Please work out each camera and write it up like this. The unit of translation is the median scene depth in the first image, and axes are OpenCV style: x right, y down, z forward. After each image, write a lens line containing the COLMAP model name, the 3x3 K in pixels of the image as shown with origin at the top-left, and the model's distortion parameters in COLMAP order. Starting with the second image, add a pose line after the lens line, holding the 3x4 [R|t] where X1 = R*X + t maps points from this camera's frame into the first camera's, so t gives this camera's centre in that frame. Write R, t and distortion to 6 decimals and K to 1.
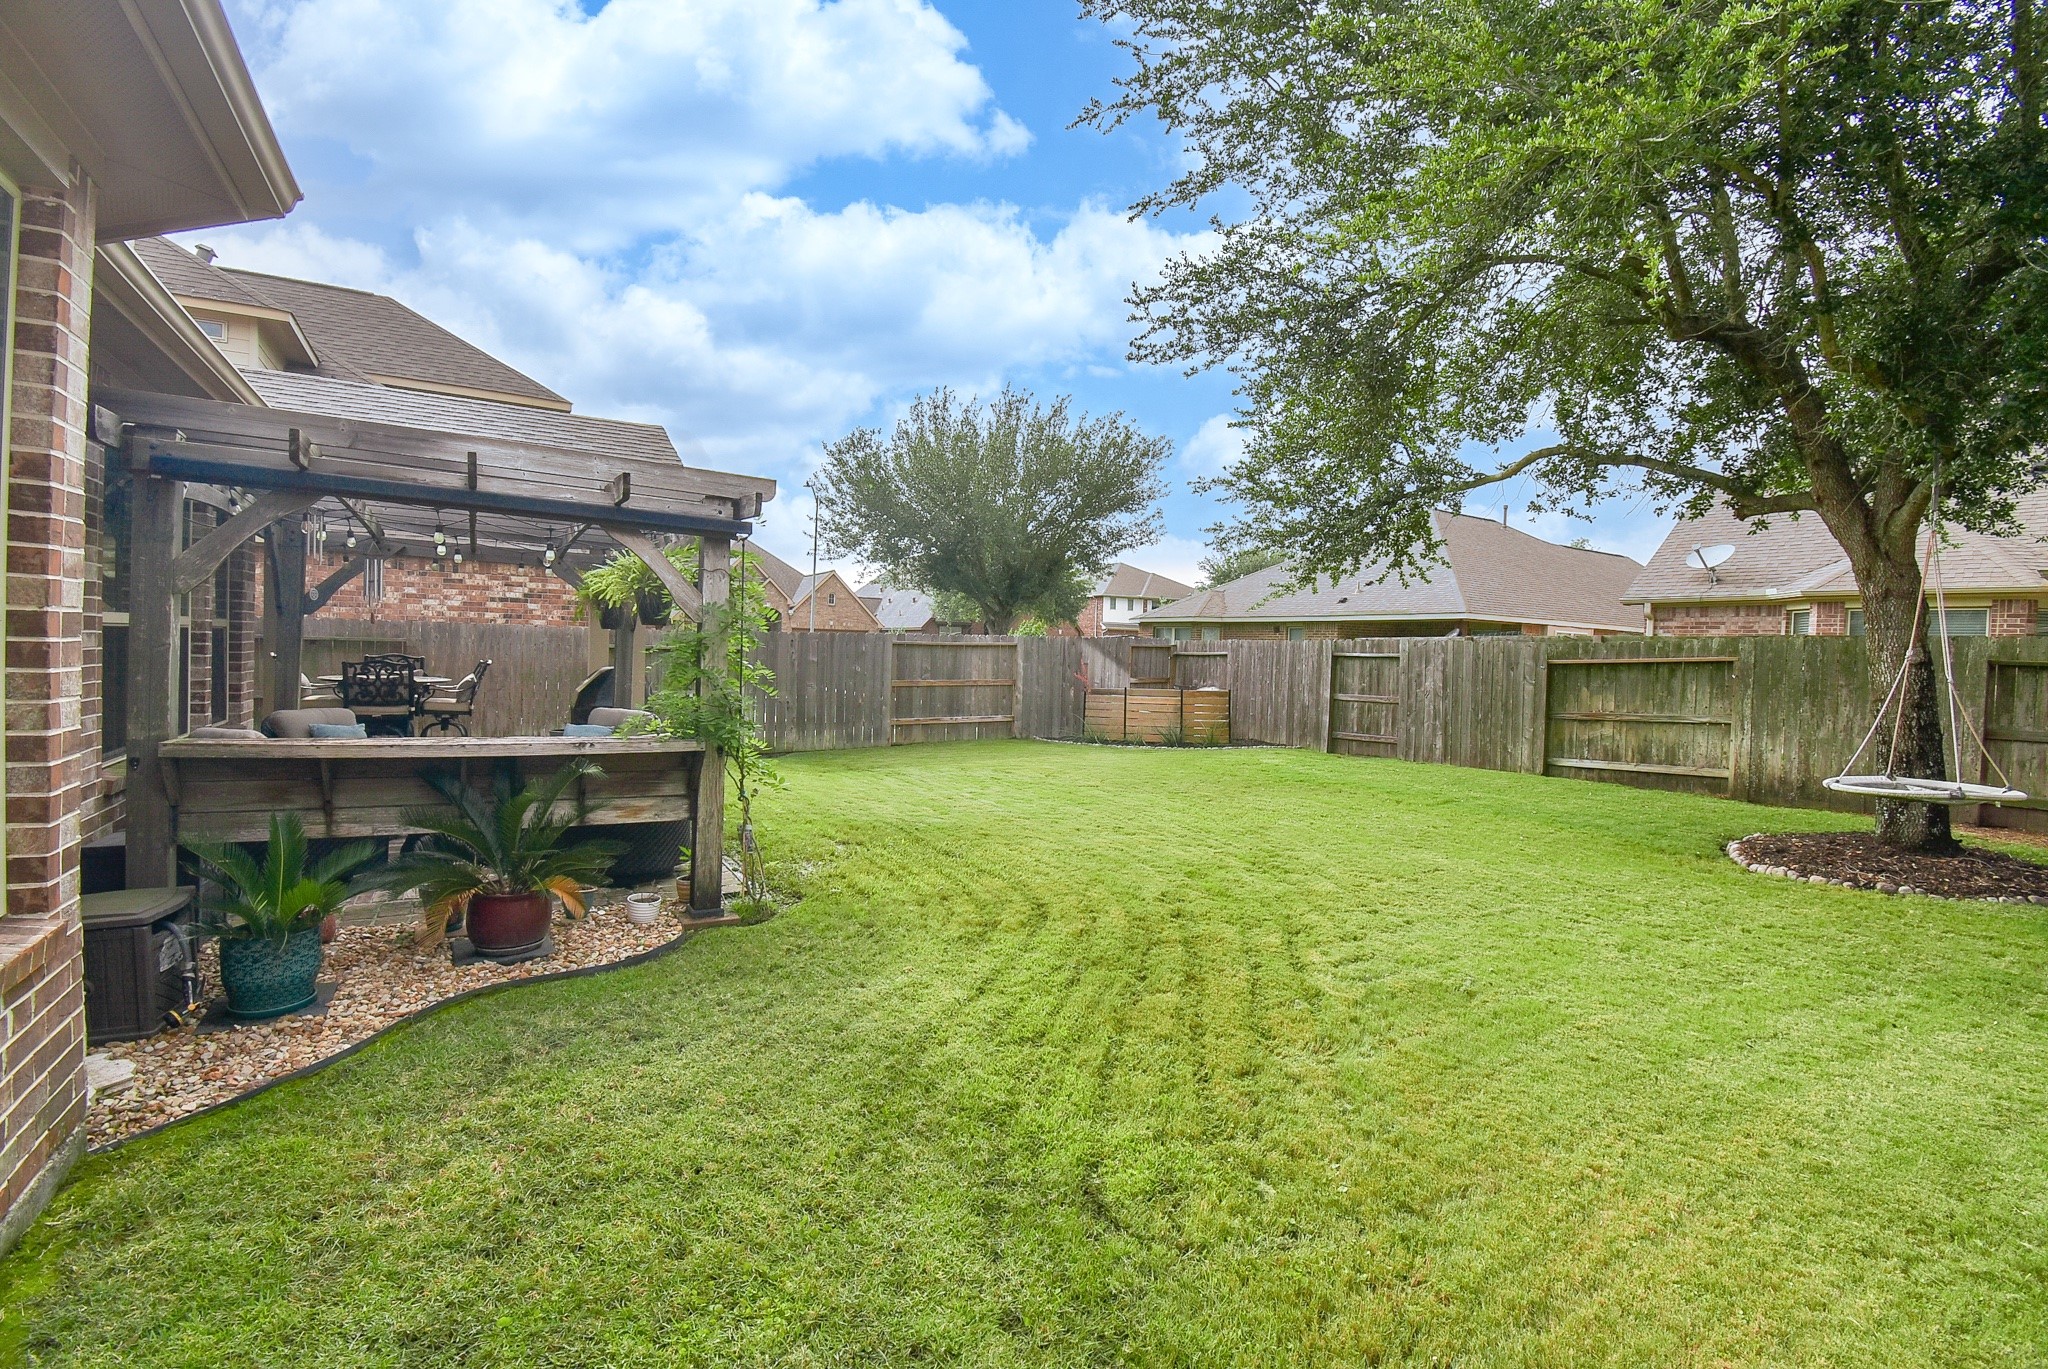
lens RADIAL K [[906.1, 0, 1020.5], [0, 906.1, 672.4], [0, 0, 1]] dist [0.016013, -0.025796]
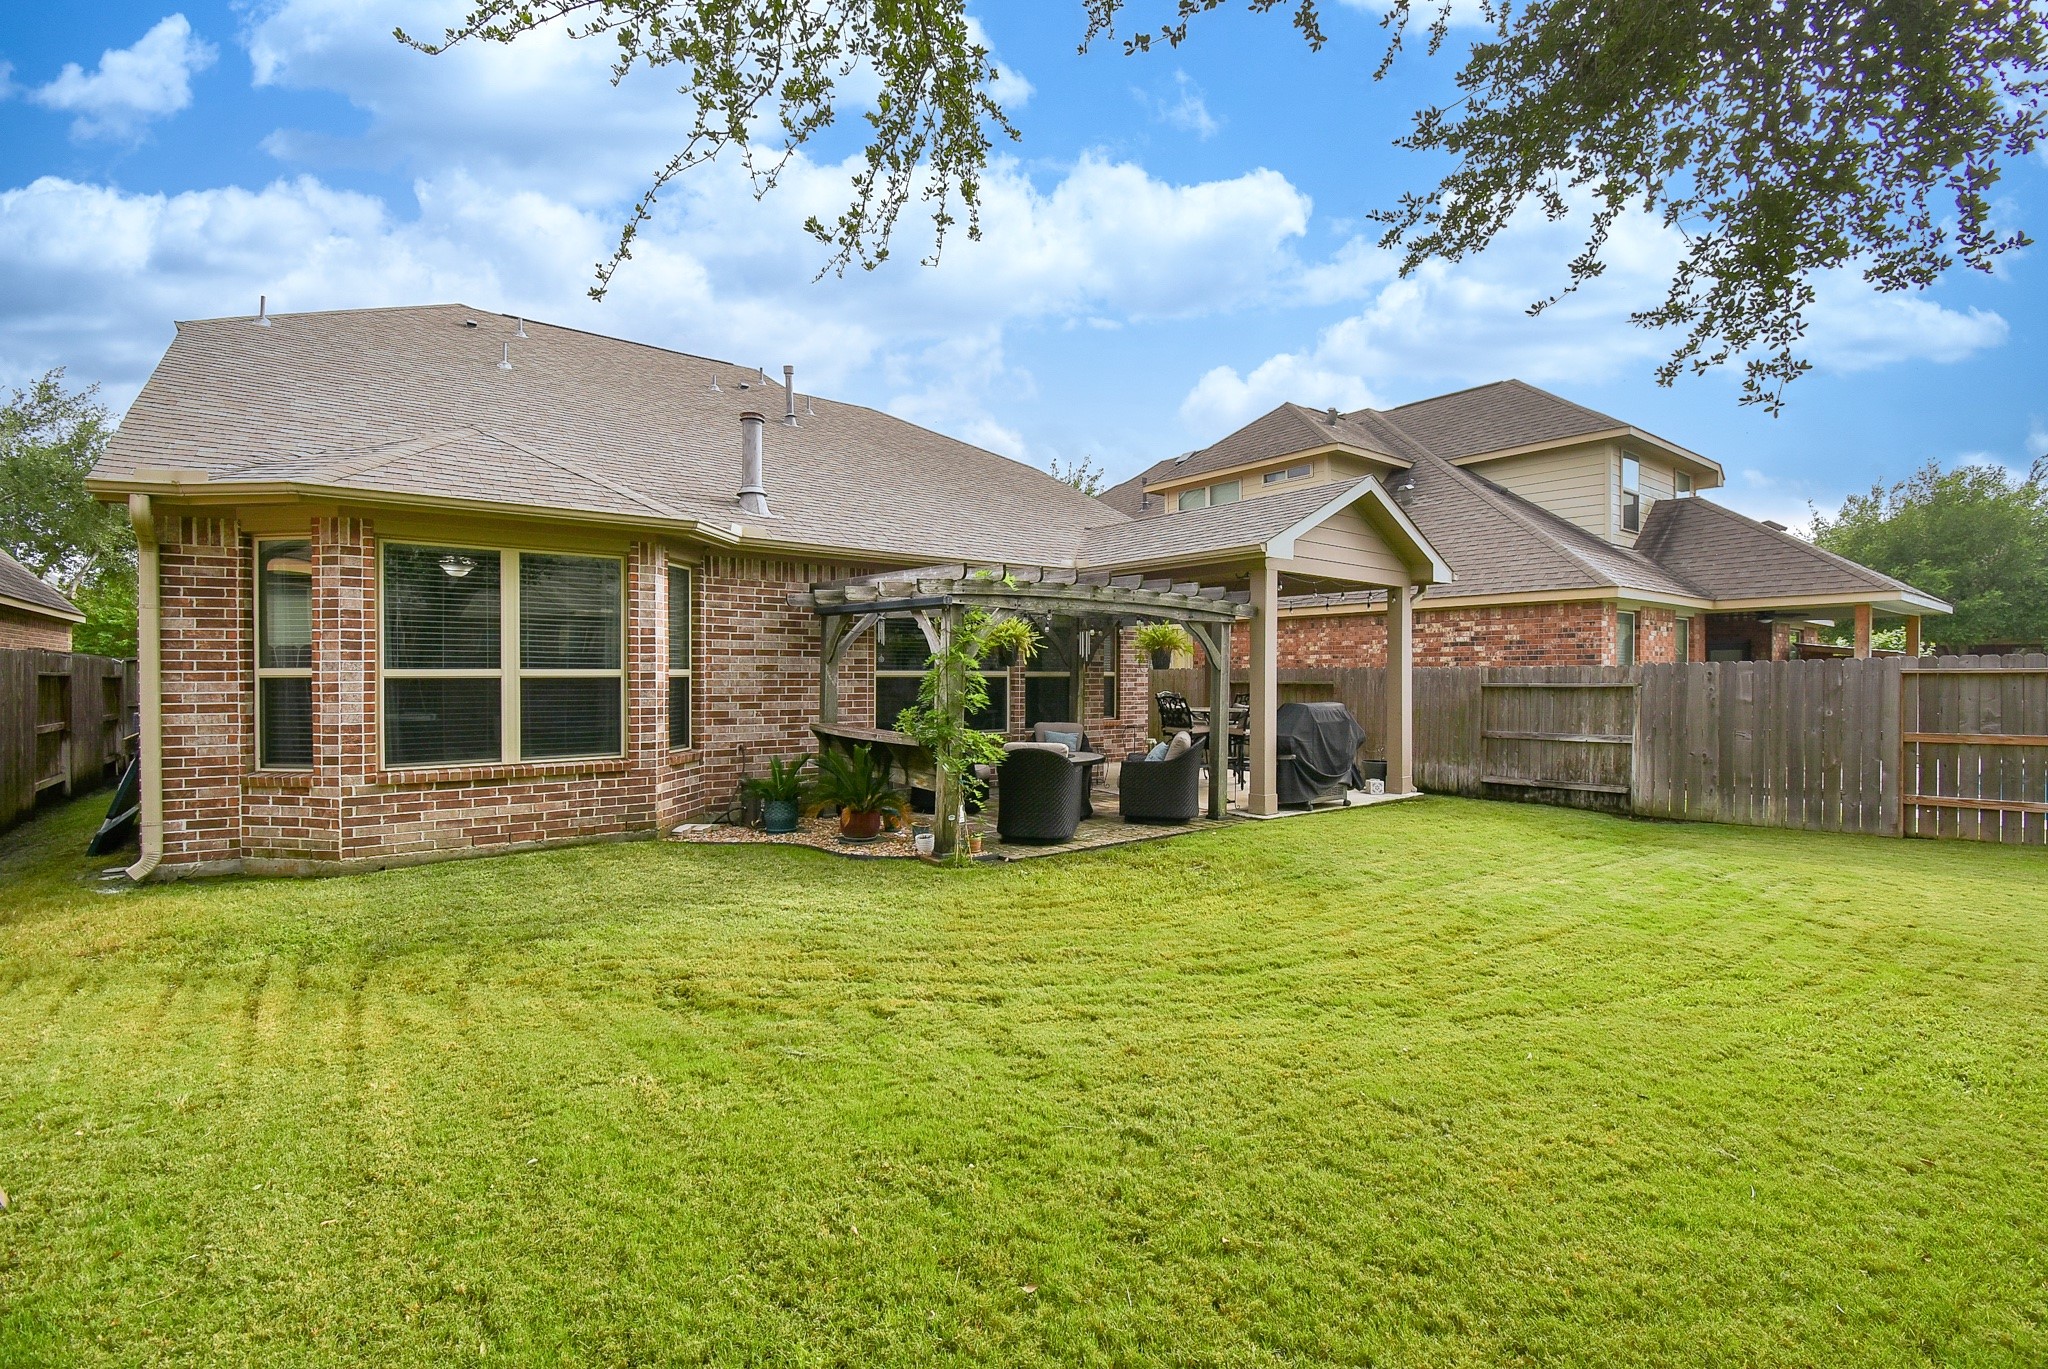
lens RADIAL K [[906.1, 0, 1020.5], [0, 906.1, 672.4], [0, 0, 1]] dist [0.016013, -0.025796]
pose [[0.109270, -0.034848, -0.993401, 0.448169], [-0.021929, 0.999058, -0.037459, 0.005620], [0.993770, 0.025877, 0.108403, 0.364663]]
